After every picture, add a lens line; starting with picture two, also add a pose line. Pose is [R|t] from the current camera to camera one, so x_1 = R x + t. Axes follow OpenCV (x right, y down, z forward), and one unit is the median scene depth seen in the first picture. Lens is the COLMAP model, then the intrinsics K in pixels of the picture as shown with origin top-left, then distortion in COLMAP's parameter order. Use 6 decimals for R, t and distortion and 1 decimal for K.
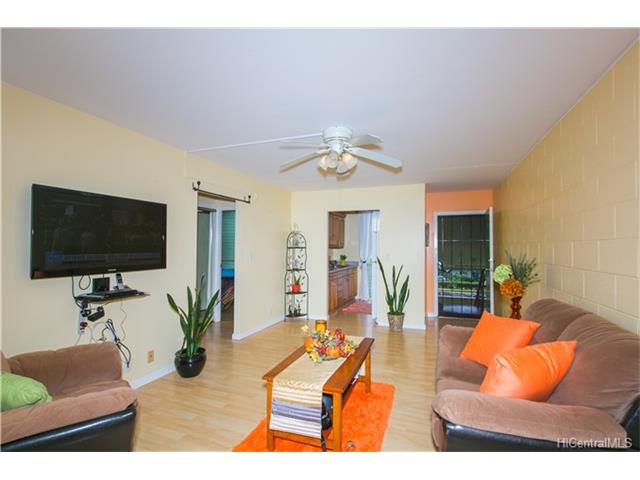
lens RADIAL K [[305.2, 0, 327.2], [0, 305.2, 235.1], [0, 0, 1]] dist [0.005692, -0.001039]
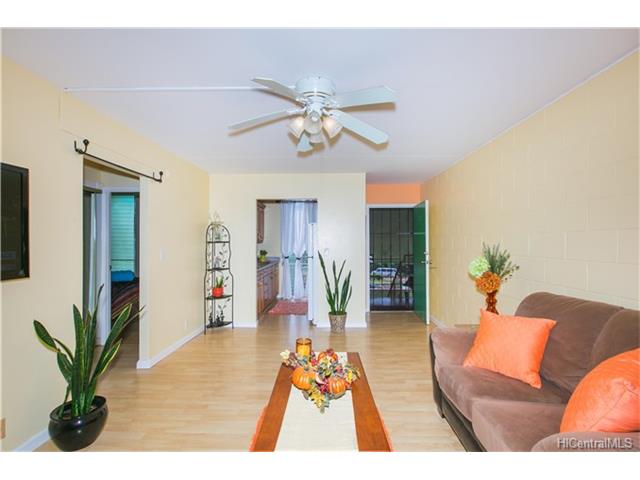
lens RADIAL K [[305.2, 0, 325.2], [0, 305.2, 237.5], [0, 0, 1]] dist [0.005692, -0.001039]
pose [[0.945378, -0.003251, 0.325959, -0.105296], [-0.005198, 0.999673, 0.025046, 0.007695], [-0.325934, -0.025372, 0.945052, 0.149038]]
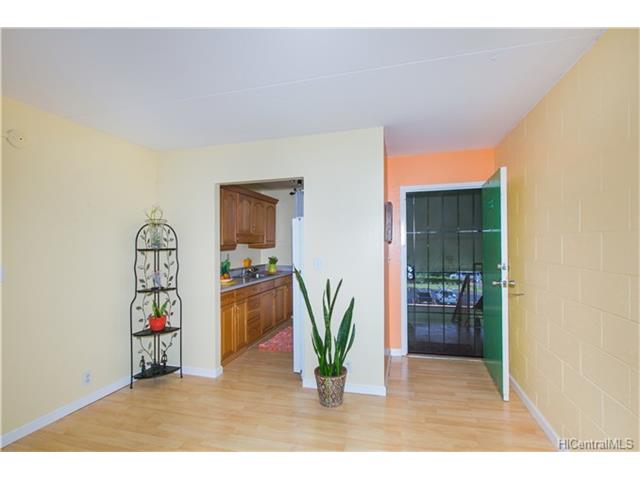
lens RADIAL K [[305.2, 0, 323.5], [0, 305.2, 245.5], [0, 0, 1]] dist [0.005692, -0.001039]
pose [[0.996060, -0.019165, 0.086590, 0.165068], [0.015248, 0.998840, 0.045679, 0.014503], [-0.087365, -0.044179, 0.995196, 0.467730]]
